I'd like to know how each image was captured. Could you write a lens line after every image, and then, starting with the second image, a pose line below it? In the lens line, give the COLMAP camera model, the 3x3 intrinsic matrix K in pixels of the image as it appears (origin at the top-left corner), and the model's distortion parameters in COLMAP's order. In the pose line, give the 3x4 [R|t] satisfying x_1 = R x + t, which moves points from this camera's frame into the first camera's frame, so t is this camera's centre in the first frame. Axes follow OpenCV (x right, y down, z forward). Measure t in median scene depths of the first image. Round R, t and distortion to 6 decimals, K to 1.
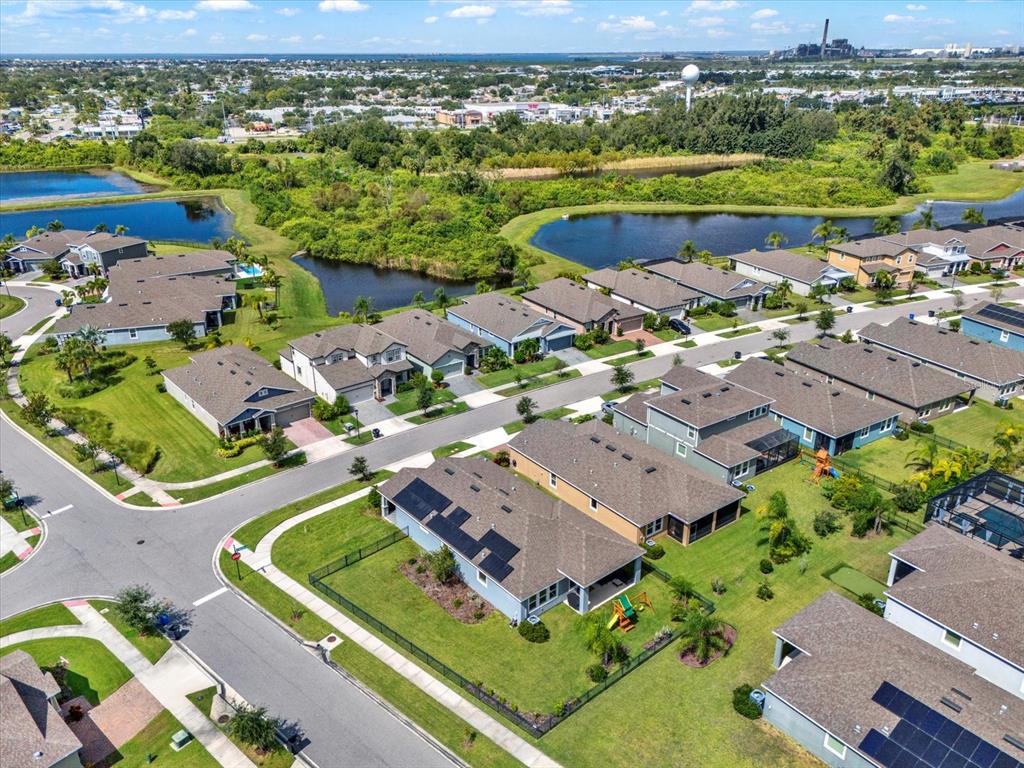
lens RADIAL K [[754.5, 0, 507.6], [0, 754.5, 383.1], [0, 0, 1]] dist [0.080871, -0.068175]
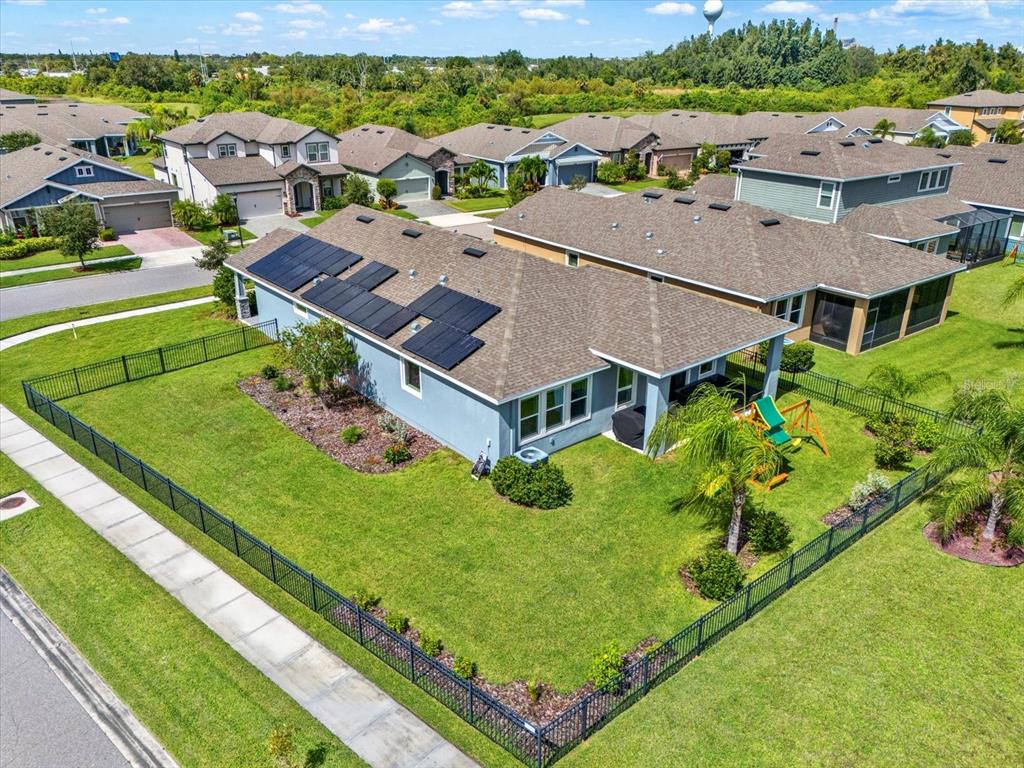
lens RADIAL K [[754.5, 0, 507.6], [0, 754.5, 383.1], [0, 0, 1]] dist [0.080871, -0.068175]
pose [[0.999959, 0.008452, -0.003333, 0.019102], [-0.008467, 0.999954, -0.004487, 0.227359], [0.003295, 0.004515, 0.999984, 0.504104]]
